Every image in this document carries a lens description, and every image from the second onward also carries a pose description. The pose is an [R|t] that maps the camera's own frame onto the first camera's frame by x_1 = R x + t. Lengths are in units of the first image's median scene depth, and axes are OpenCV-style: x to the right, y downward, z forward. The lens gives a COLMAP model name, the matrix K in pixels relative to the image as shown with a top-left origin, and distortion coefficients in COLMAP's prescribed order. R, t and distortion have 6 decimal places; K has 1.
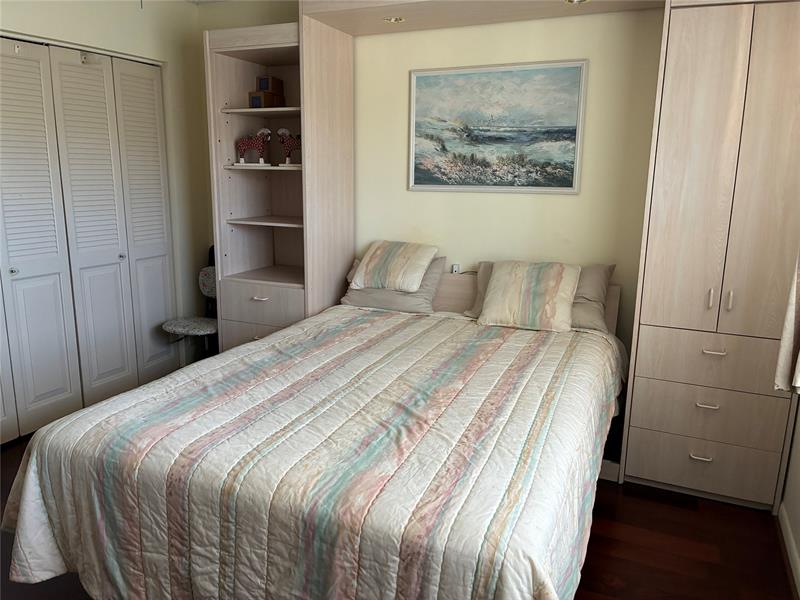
lens RADIAL K [[604.9, 0, 394.2], [0, 604.9, 292.7], [0, 0, 1]] dist [0.053518, -0.053445]
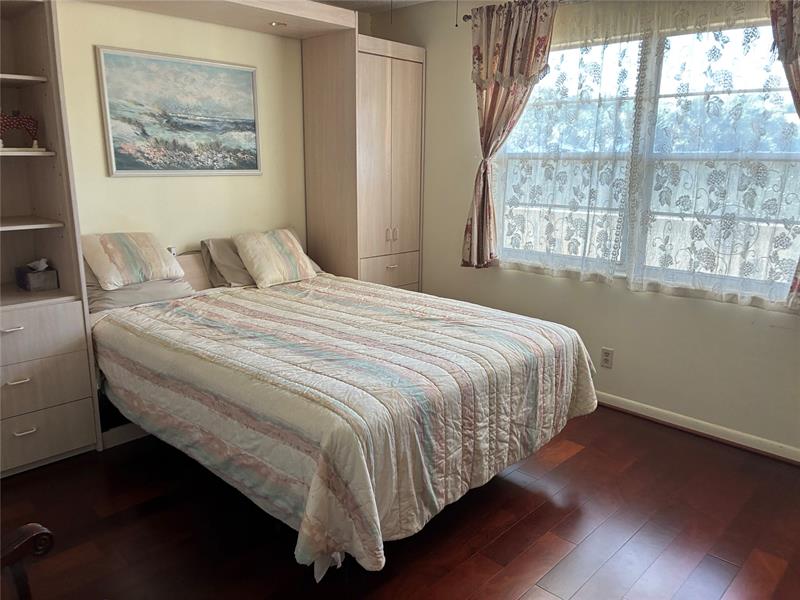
lens RADIAL K [[604.9, 0, 391.6], [0, 604.9, 303.4], [0, 0, 1]] dist [0.053518, -0.053445]
pose [[0.344218, -0.225699, 0.911358, -0.781119], [0.184926, 0.967960, 0.169871, -0.066373], [-0.920498, 0.110062, 0.374927, 0.299515]]
